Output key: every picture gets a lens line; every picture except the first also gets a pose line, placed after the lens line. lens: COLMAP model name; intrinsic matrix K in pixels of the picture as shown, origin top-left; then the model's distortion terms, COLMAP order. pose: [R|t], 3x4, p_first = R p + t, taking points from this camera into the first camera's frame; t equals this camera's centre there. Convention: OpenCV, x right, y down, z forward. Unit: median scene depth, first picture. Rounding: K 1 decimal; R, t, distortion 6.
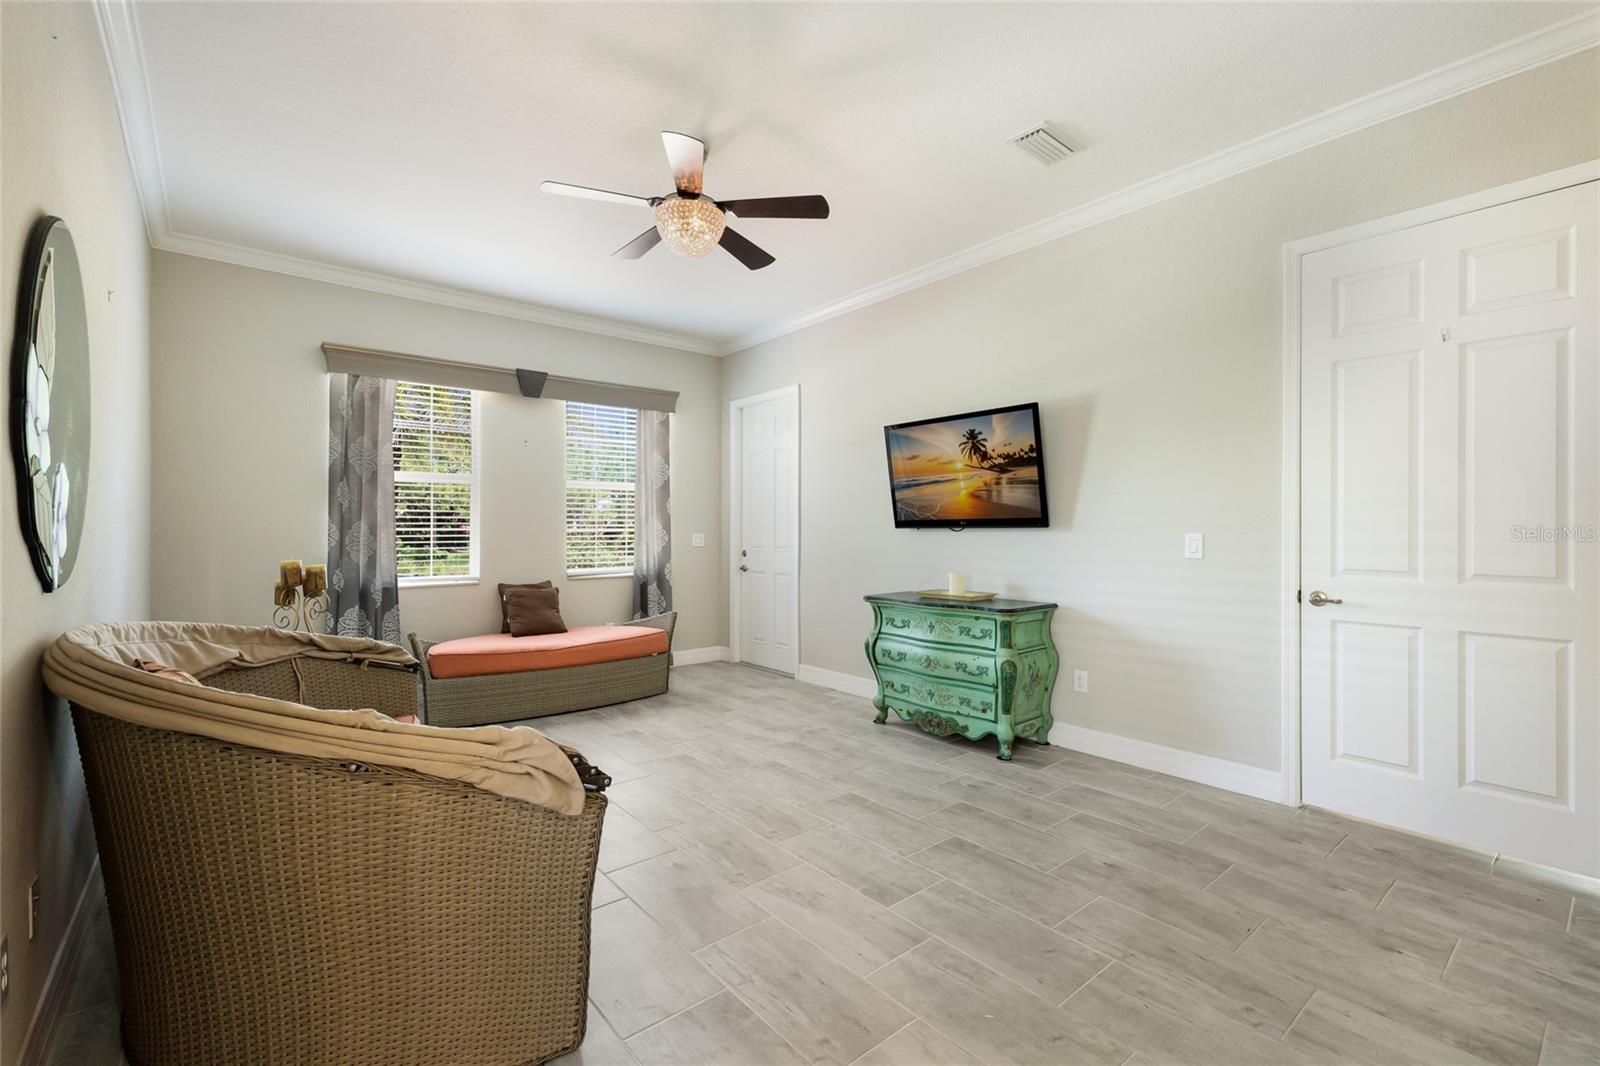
lens RADIAL K [[707.3, 0, 824.1], [0, 707.3, 531.3], [0, 0, 1]] dist [0.008723, -0.000498]
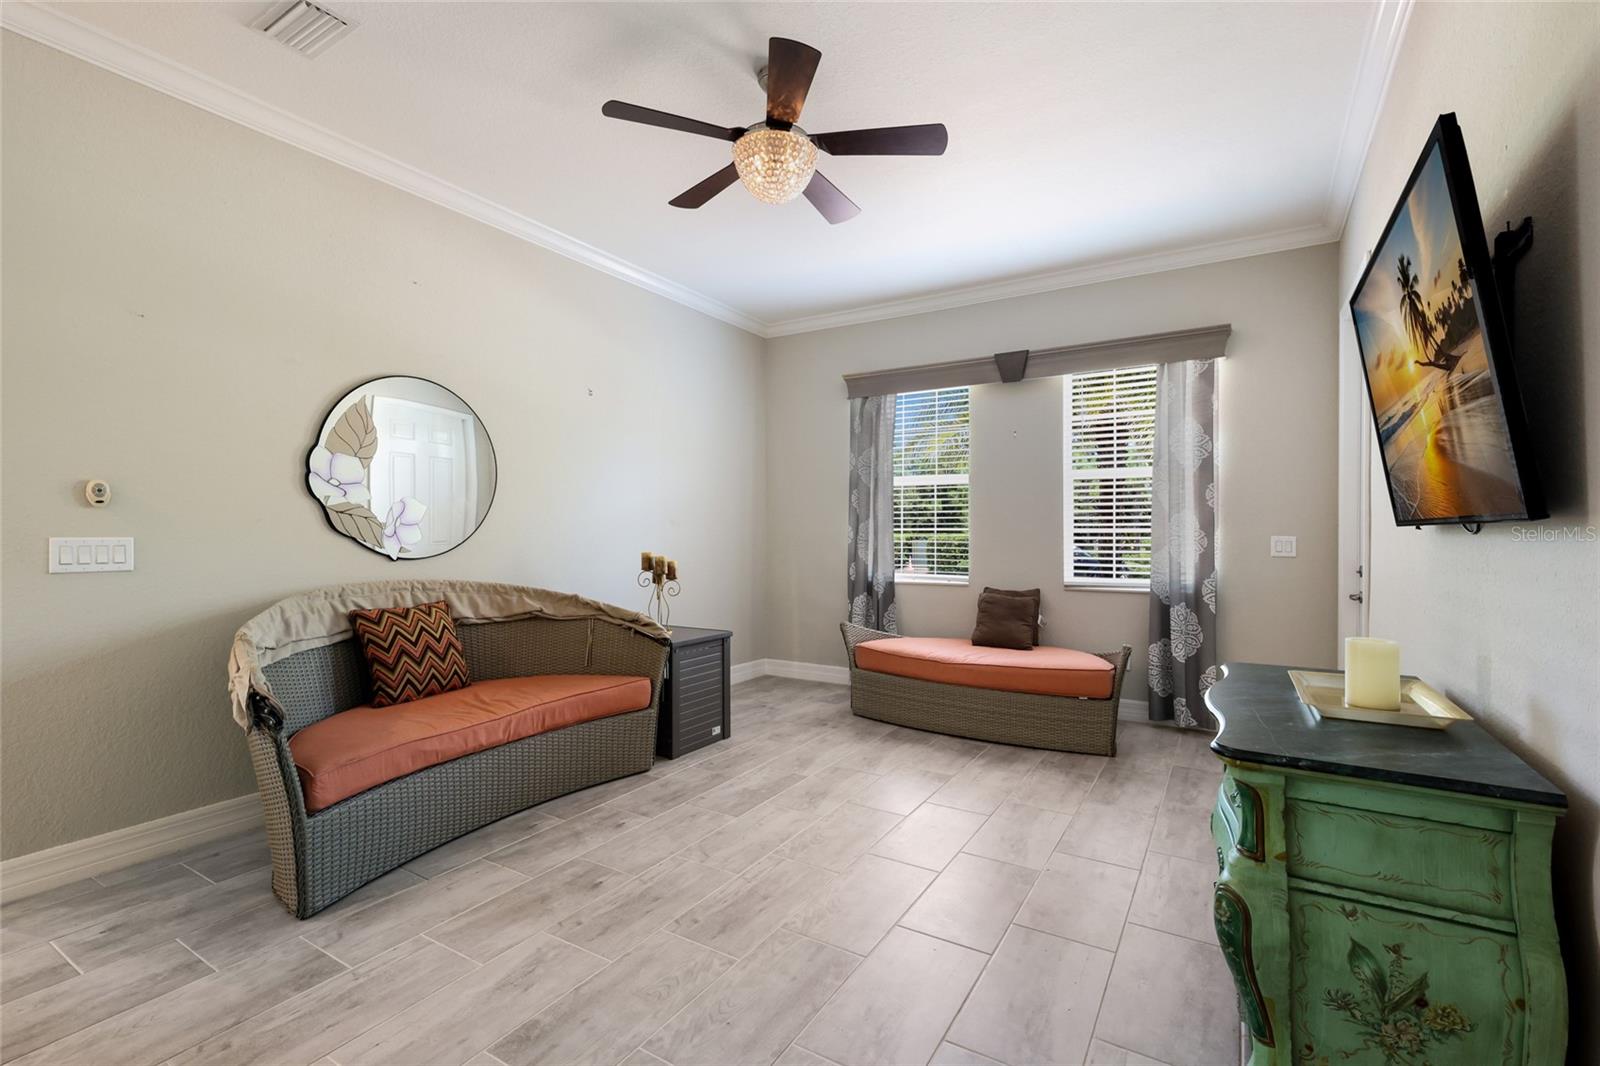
lens RADIAL K [[707.3, 0, 748.6], [0, 707.3, 528.4], [0, 0, 1]] dist [0.008723, -0.000498]
pose [[0.288353, -0.002224, -0.957522, 0.469879], [-0.002152, 0.999993, -0.002970, -0.001103], [0.957522, 0.002917, 0.288346, 0.568419]]
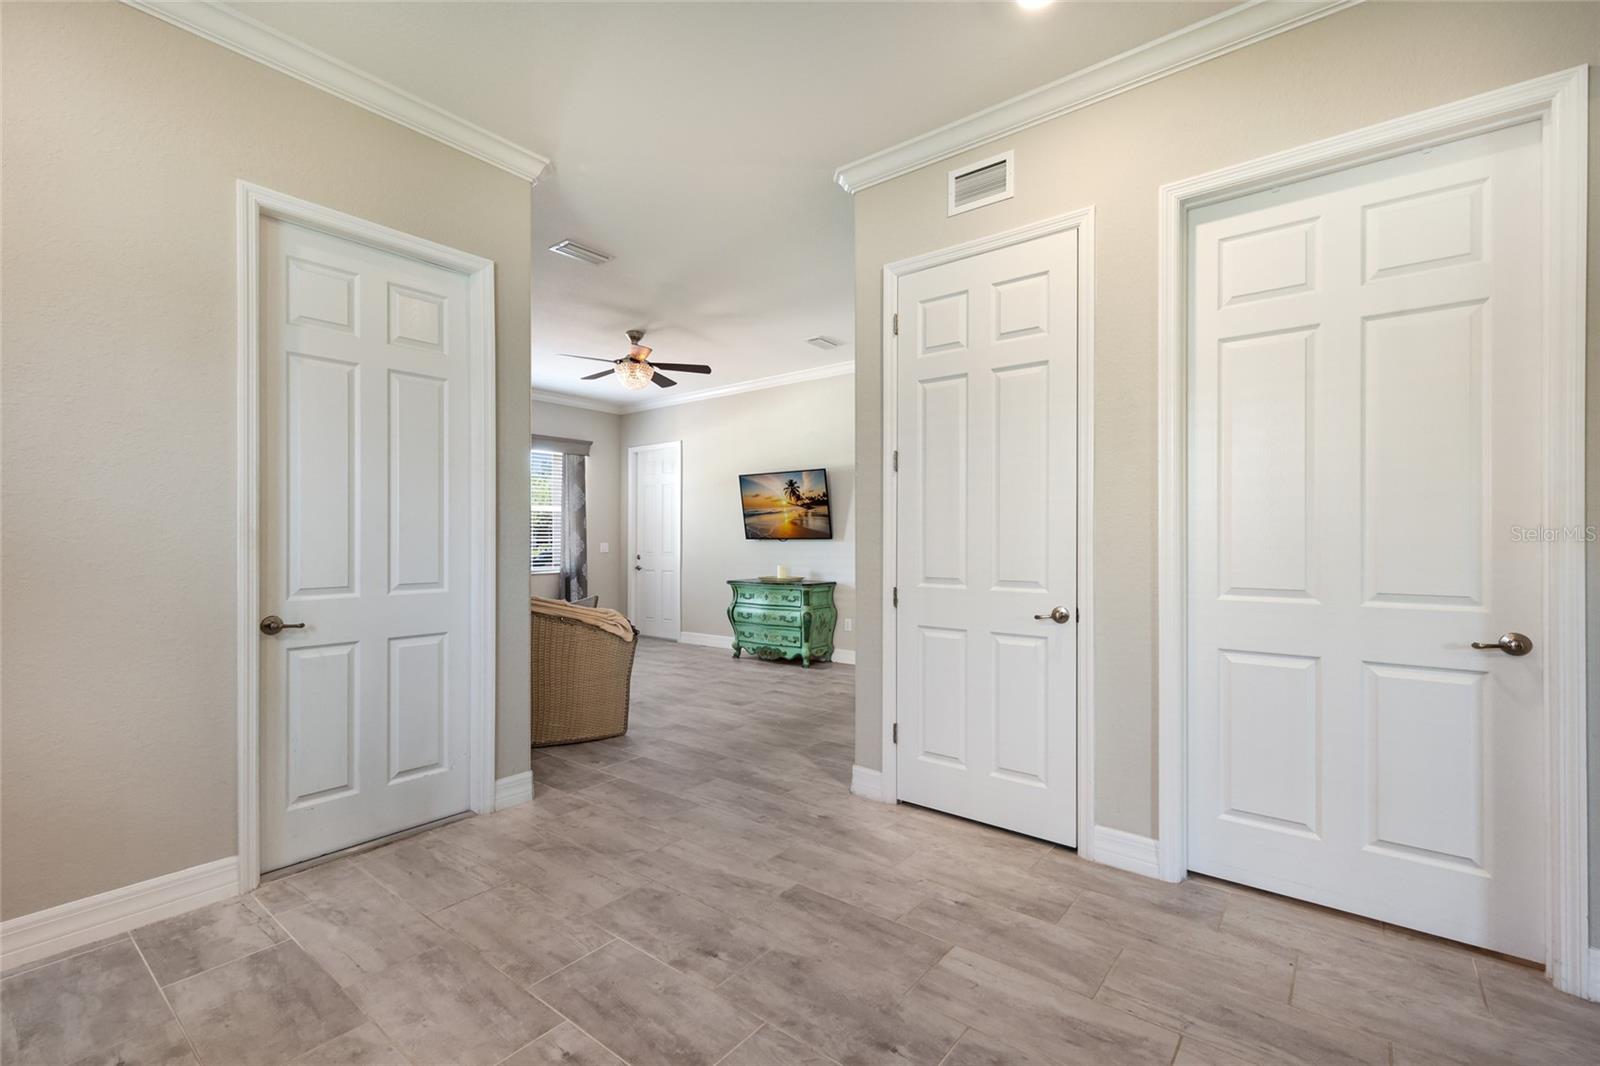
lens RADIAL K [[707.3, 0, 808.0], [0, 707.3, 543.5], [0, 0, 1]] dist [0.008723, -0.000498]
pose [[0.983060, 0.003044, 0.183256, -0.063302], [-0.003185, 0.999995, 0.000475, 0.003721], [-0.183254, -0.001051, 0.983065, -0.692424]]
